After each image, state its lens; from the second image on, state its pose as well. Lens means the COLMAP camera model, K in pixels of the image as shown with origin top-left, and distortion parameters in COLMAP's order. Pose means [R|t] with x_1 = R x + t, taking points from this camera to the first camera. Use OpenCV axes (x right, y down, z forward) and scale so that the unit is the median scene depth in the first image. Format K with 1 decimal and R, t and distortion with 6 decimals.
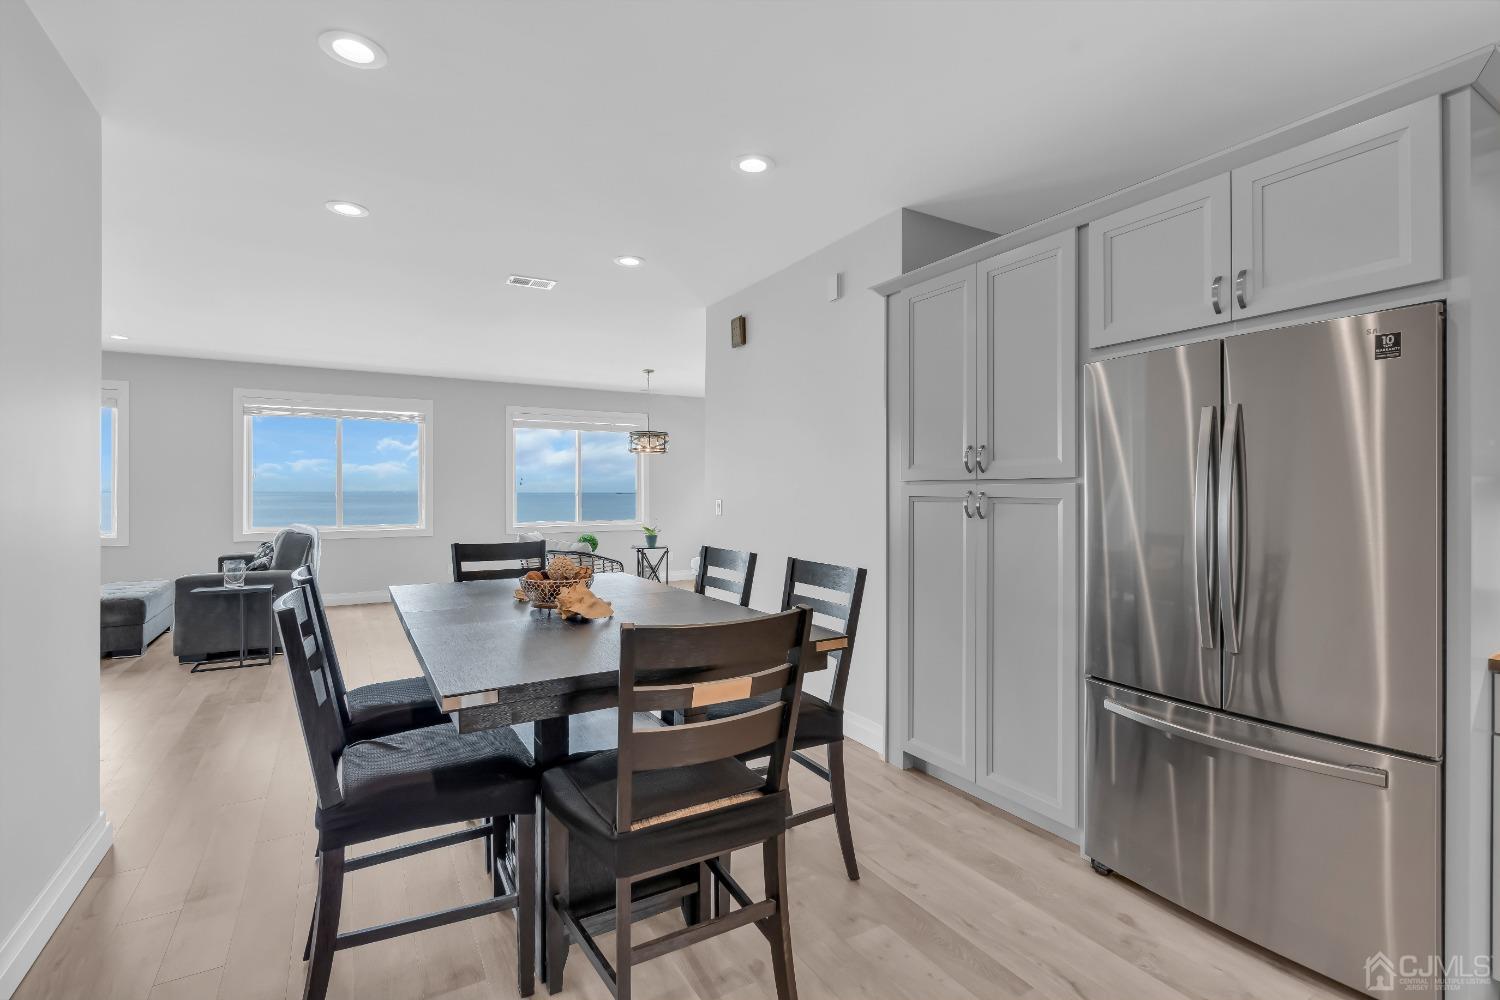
lens RADIAL K [[683.2, 0, 749.4], [0, 683.2, 492.3], [0, 0, 1]] dist [-0.001629, 0.000066]
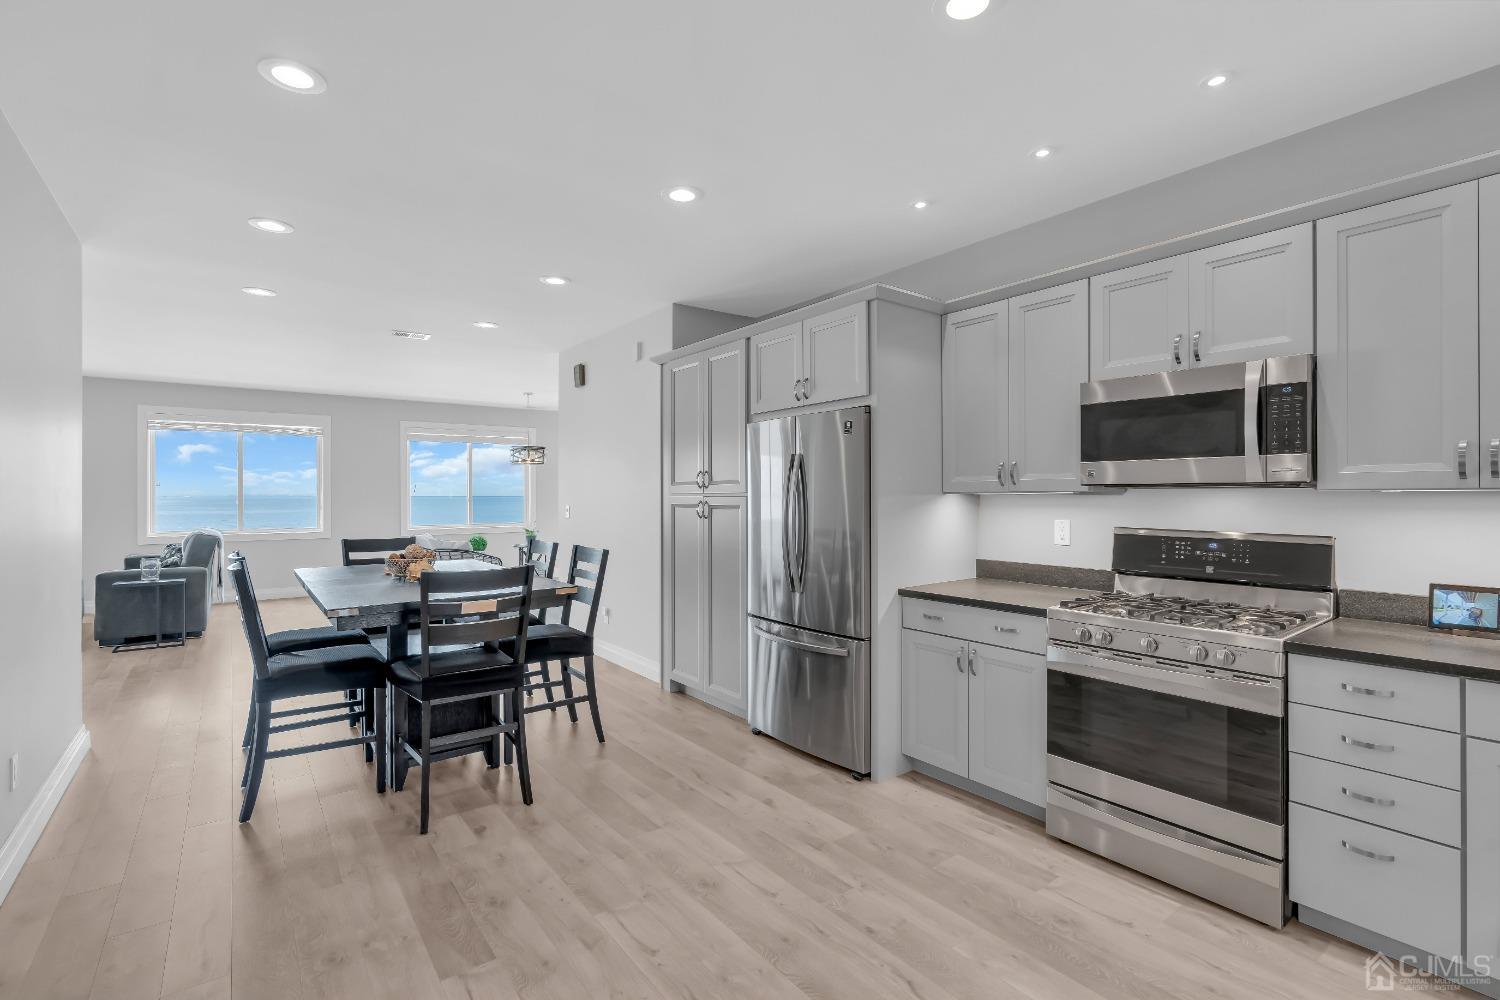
lens RADIAL K [[689.0, 0, 748.9], [0, 689.0, 497.0], [0, 0, 1]] dist [-0.000041, 0.000357]
pose [[0.994260, -0.001089, 0.106987, 0.237074], [0.000852, 0.999997, 0.002268, -0.012121], [-0.106989, -0.002163, 0.994258, -0.479033]]
